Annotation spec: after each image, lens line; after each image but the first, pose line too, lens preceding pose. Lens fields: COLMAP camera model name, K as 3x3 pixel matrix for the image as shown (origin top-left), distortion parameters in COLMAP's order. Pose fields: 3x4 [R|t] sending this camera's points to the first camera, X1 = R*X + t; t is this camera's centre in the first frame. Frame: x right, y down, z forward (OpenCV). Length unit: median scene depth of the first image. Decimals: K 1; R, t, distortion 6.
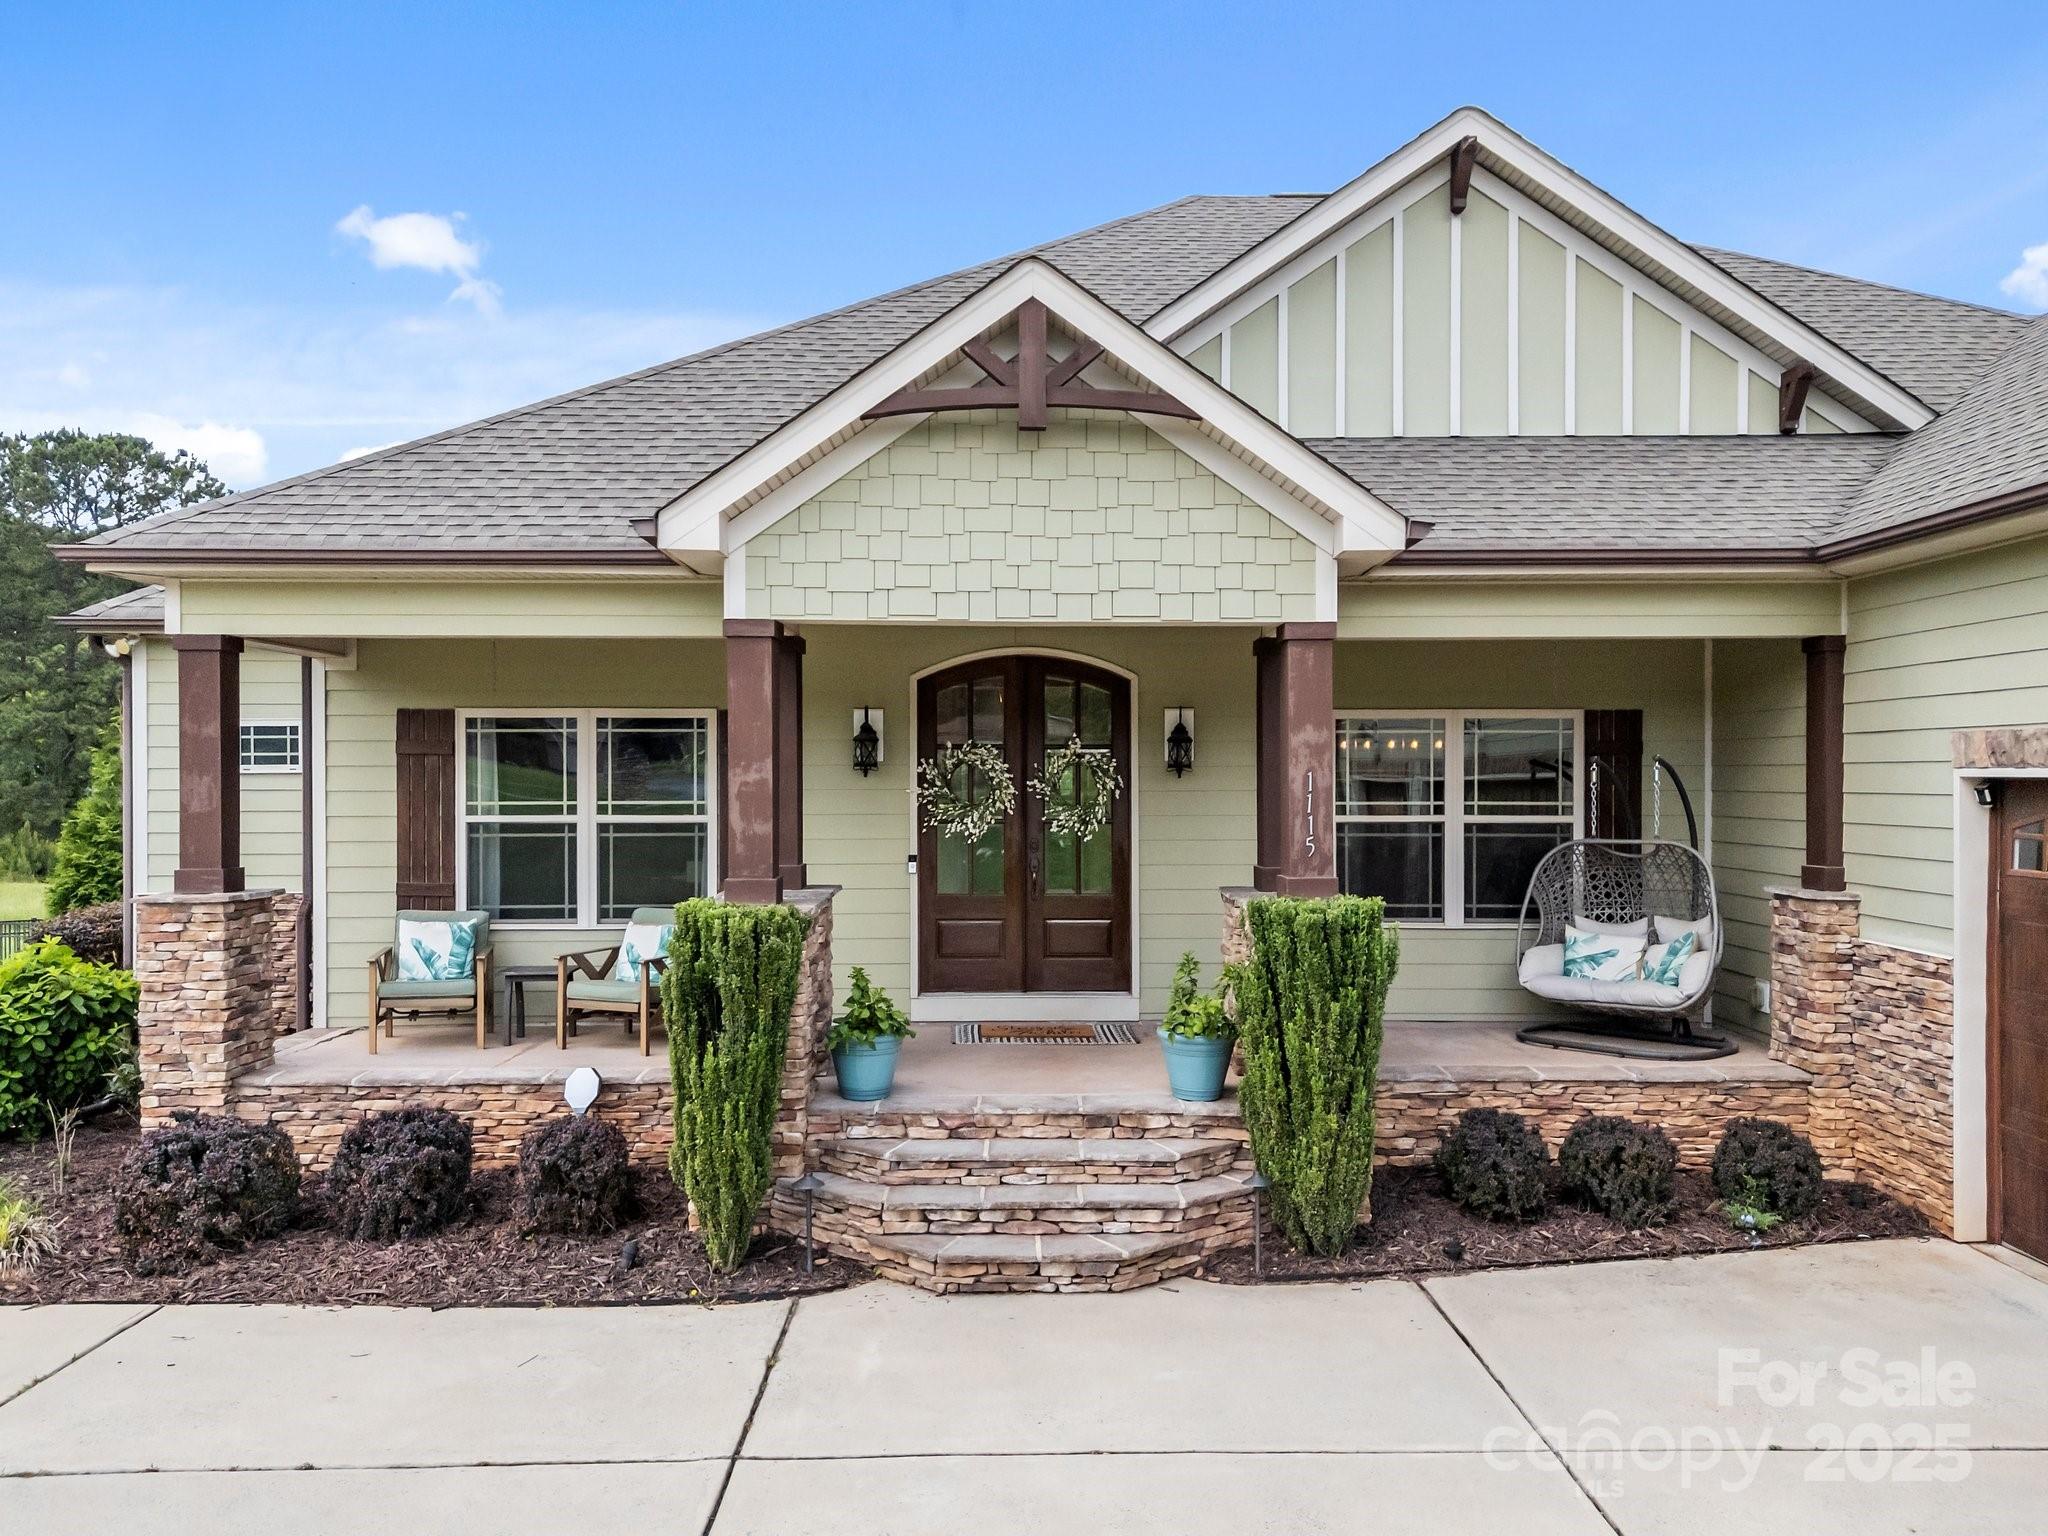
lens RADIAL K [[1508.5, 0, 1025.7], [0, 1508.5, 803.5], [0, 0, 1]] dist [0.053006, -0.054160]
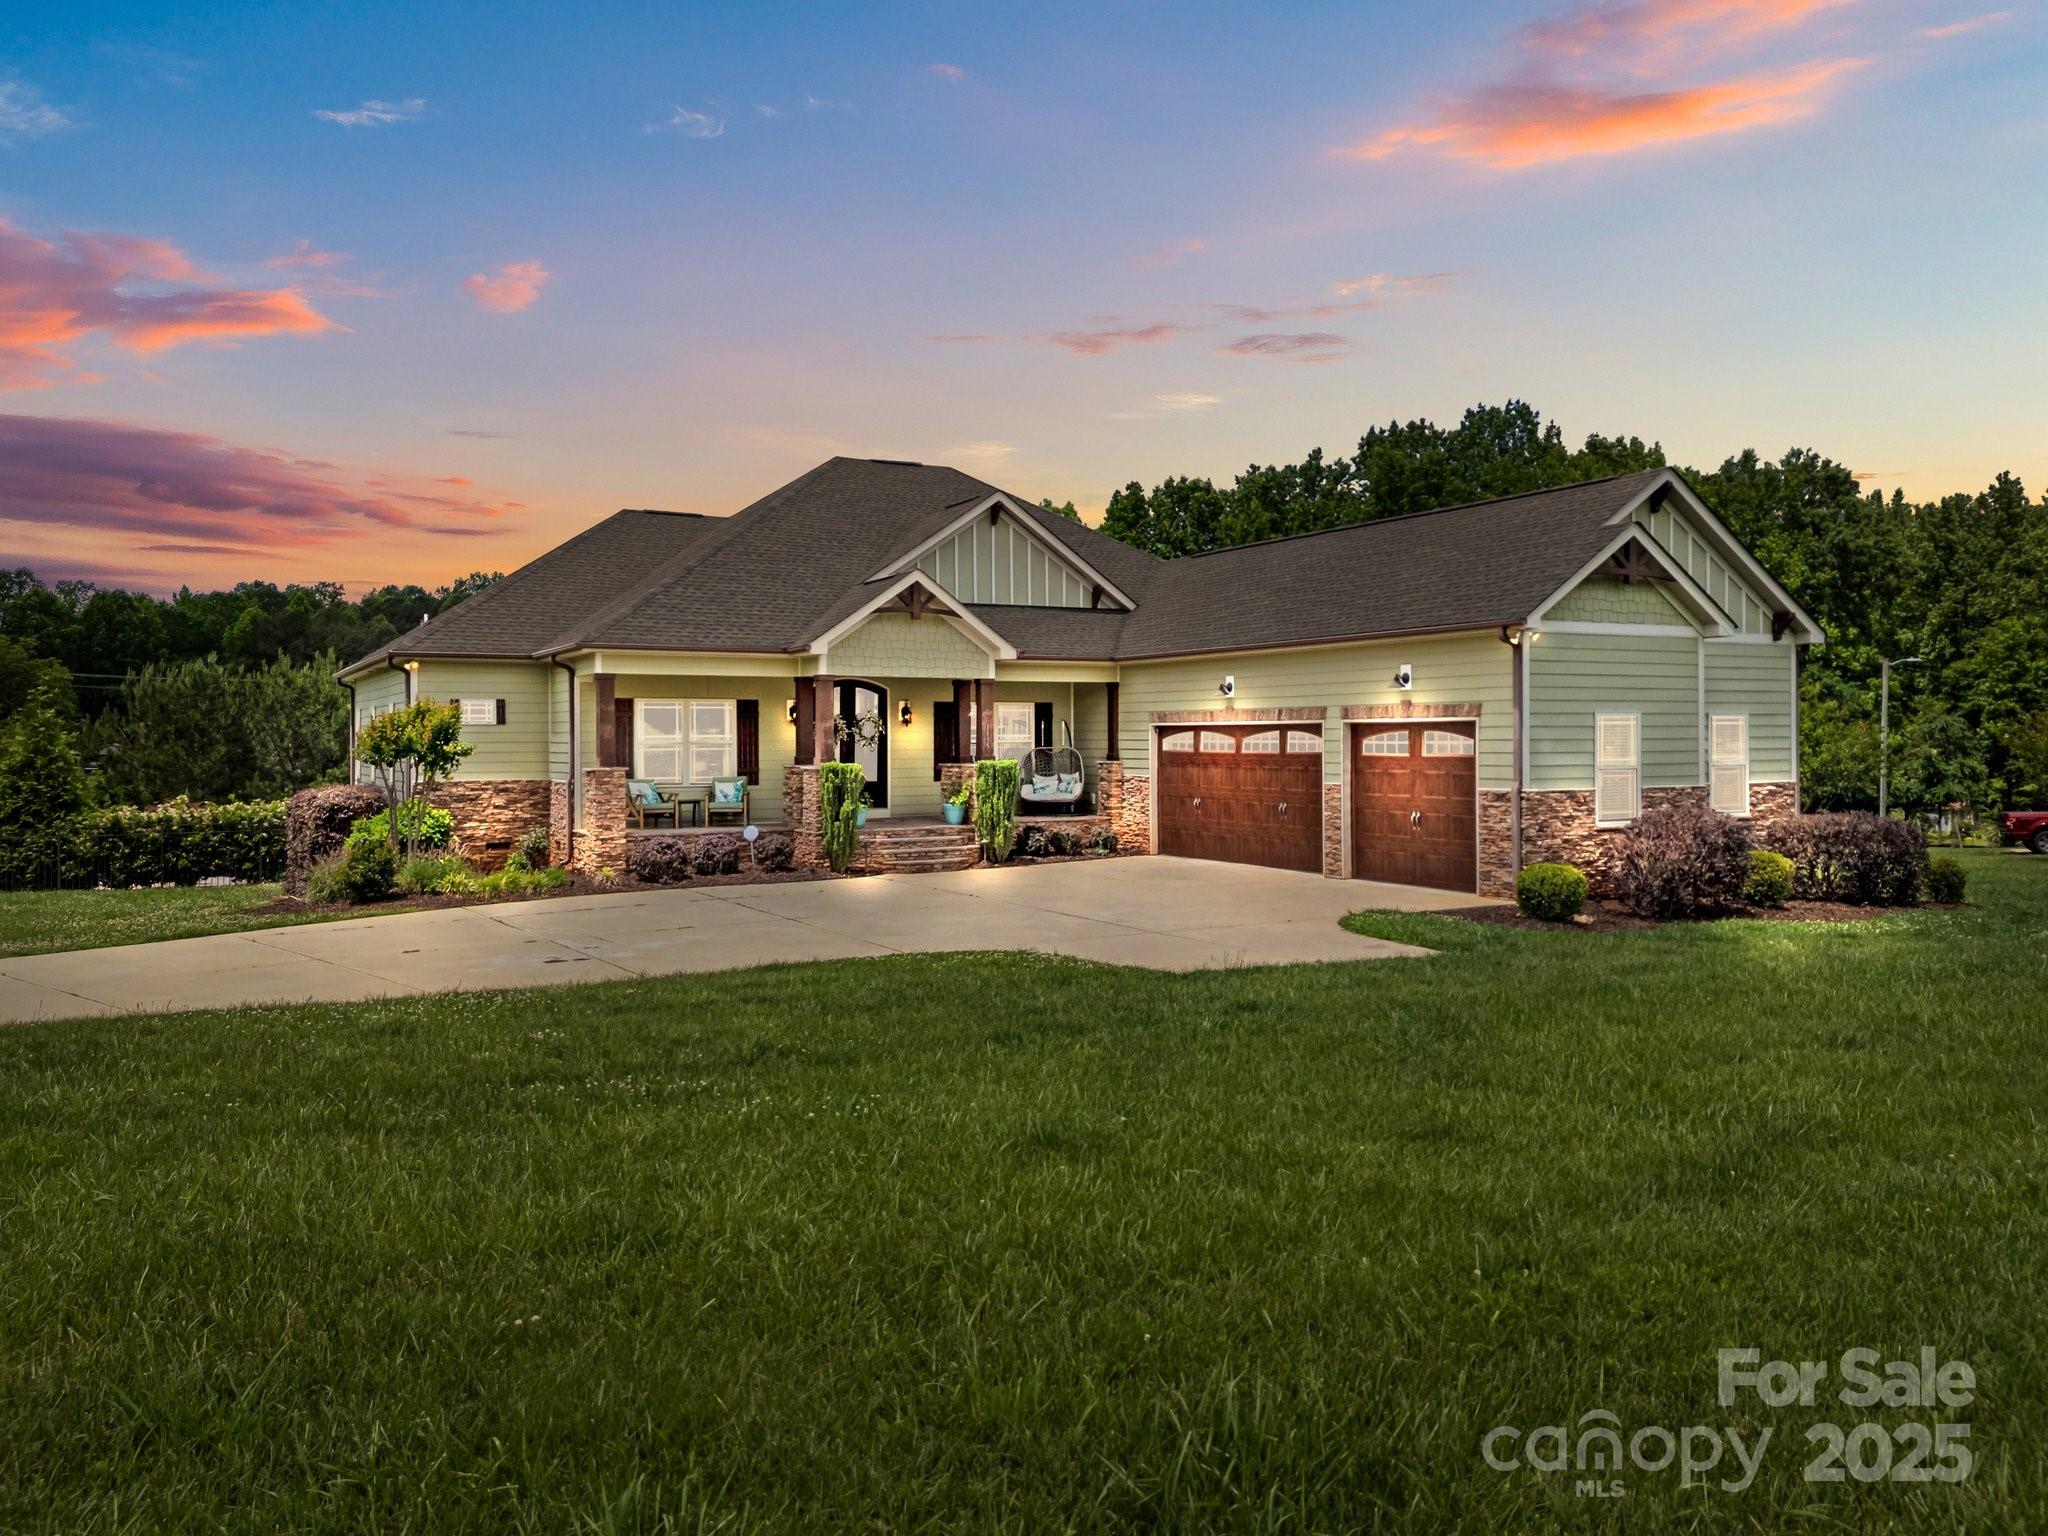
lens RADIAL K [[1508.5, 0, 1034.9], [0, 1508.5, 756.7], [0, 0, 1]] dist [0.053006, -0.054160]
pose [[0.874504, -0.009929, 0.484916, -1.230633], [0.010233, 0.999946, 0.002019, 0.042120], [-0.484910, 0.003197, 0.874558, -1.801210]]
